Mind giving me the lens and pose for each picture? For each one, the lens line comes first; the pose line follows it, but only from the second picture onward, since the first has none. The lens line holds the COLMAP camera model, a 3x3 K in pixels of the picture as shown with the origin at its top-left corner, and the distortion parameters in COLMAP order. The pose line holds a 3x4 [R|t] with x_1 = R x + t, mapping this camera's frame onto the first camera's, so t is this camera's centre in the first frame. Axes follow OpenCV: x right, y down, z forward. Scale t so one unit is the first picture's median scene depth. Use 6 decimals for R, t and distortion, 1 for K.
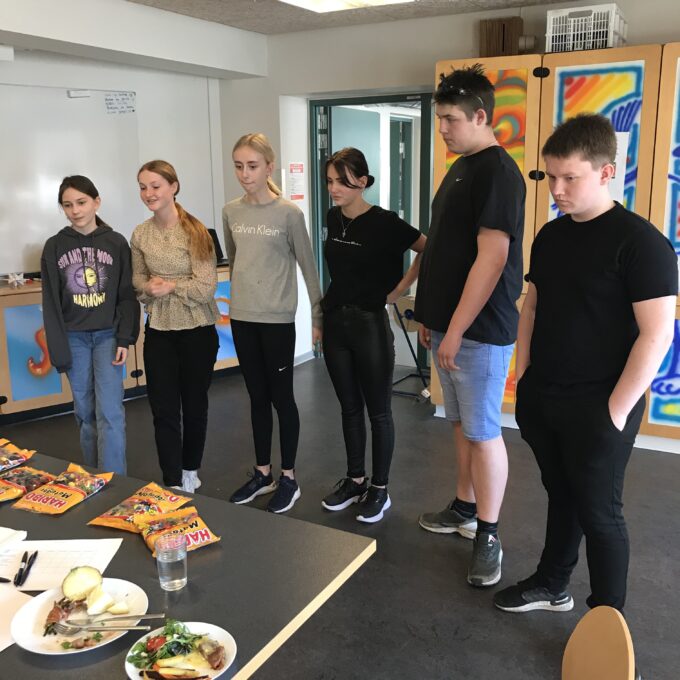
lens RADIAL K [[756.8, 0, 339.0], [0, 756.8, 336.6], [0, 0, 1]] dist [0.057366, 0.000000]
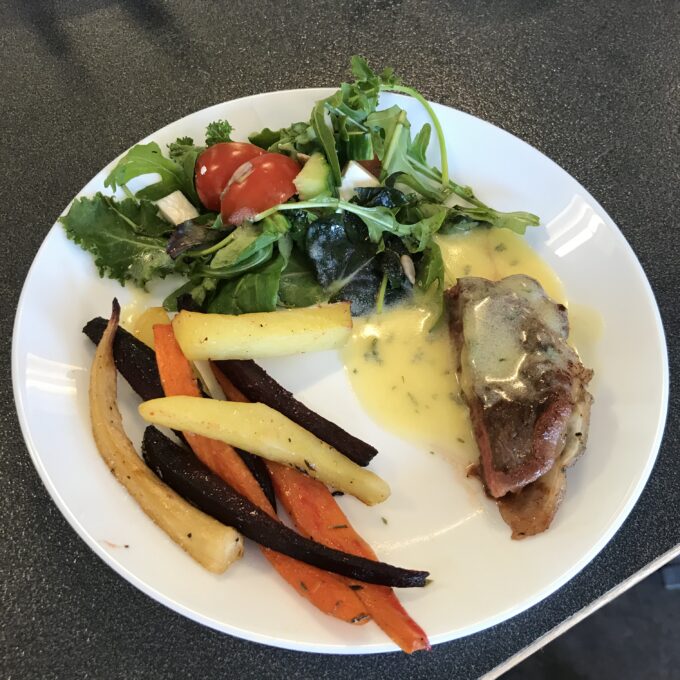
lens RADIAL K [[756.8, 0, 339.0], [0, 756.8, 339.6], [0, 0, 1]] dist [0.057366, 0.000000]
pose [[0.866791, 0.433516, -0.246447, -0.053526], [-0.137350, 0.682641, 0.717729, 0.099150], [0.479383, -0.588272, 0.651251, 0.292701]]
